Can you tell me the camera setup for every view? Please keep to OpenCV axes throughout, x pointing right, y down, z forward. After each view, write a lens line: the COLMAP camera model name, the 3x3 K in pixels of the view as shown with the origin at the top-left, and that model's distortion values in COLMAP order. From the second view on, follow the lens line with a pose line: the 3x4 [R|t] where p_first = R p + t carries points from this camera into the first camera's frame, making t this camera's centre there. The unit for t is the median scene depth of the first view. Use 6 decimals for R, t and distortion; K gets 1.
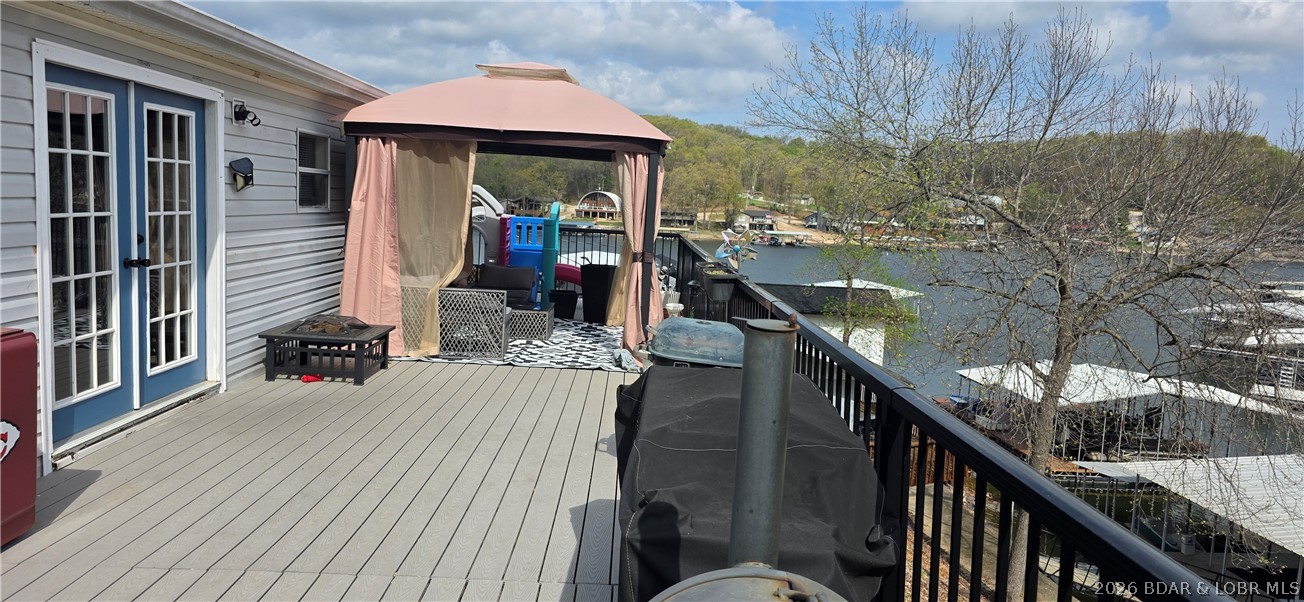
lens RADIAL K [[882.4, 0, 651.8], [0, 882.4, 292.2], [0, 0, 1]] dist [0.099150, -0.112571]
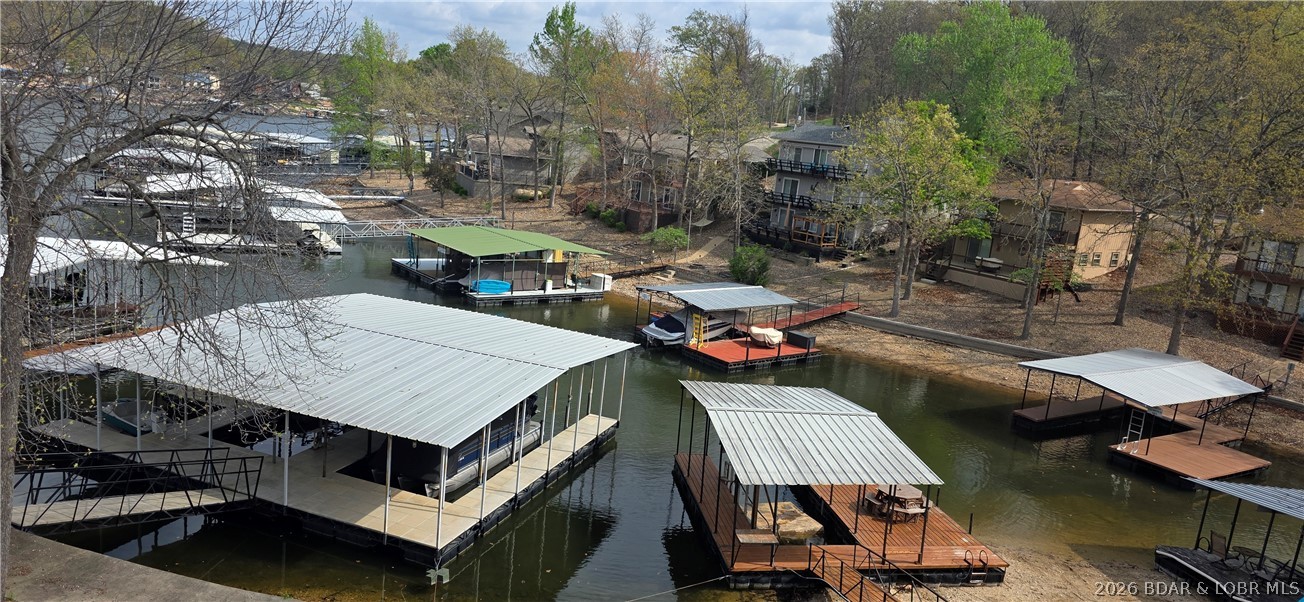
lens RADIAL K [[846.9, 0, 623.4], [0, 846.9, 307.0], [0, 0, 1]] dist [0.068180, -0.062422]
pose [[0.420545, -0.193943, 0.886300, 0.103638], [0.013007, 0.978073, 0.207854, -0.047019], [-0.907179, -0.075884, 0.413846, 0.672032]]
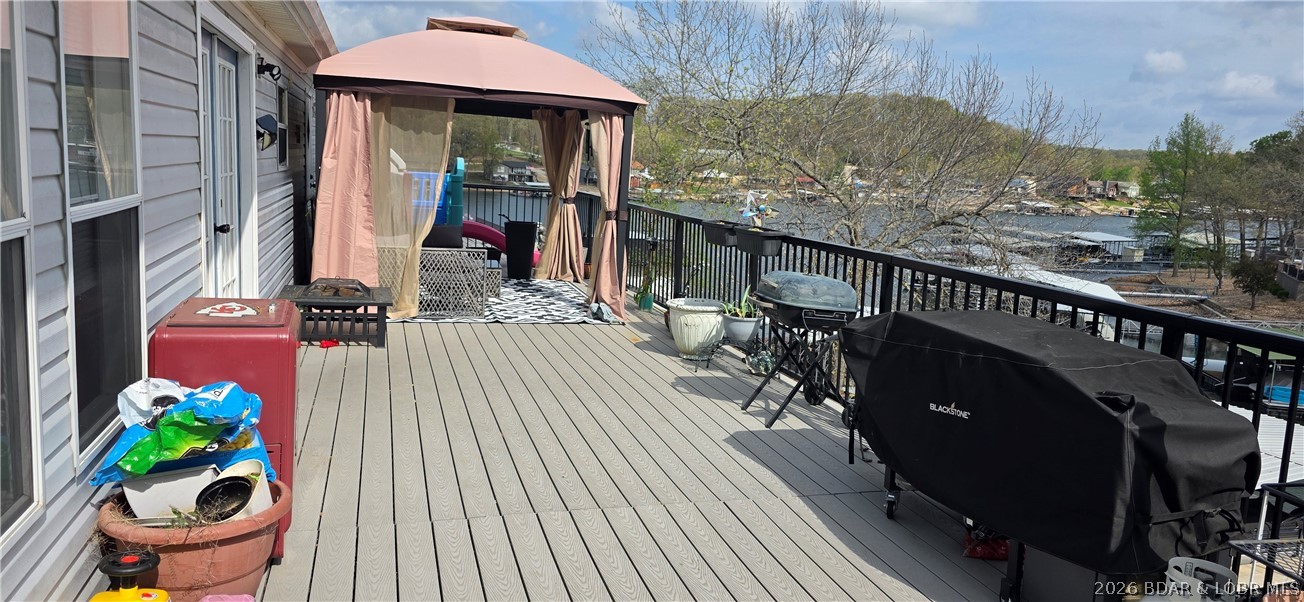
lens RADIAL K [[888.2, 0, 654.7], [0, 888.2, 289.1], [0, 0, 1]] dist [0.074821, -0.082254]
pose [[0.956169, -0.033542, 0.290889, -0.278827], [0.018601, 0.998369, 0.053979, -0.007689], [-0.292225, -0.046202, 0.955233, -0.029521]]
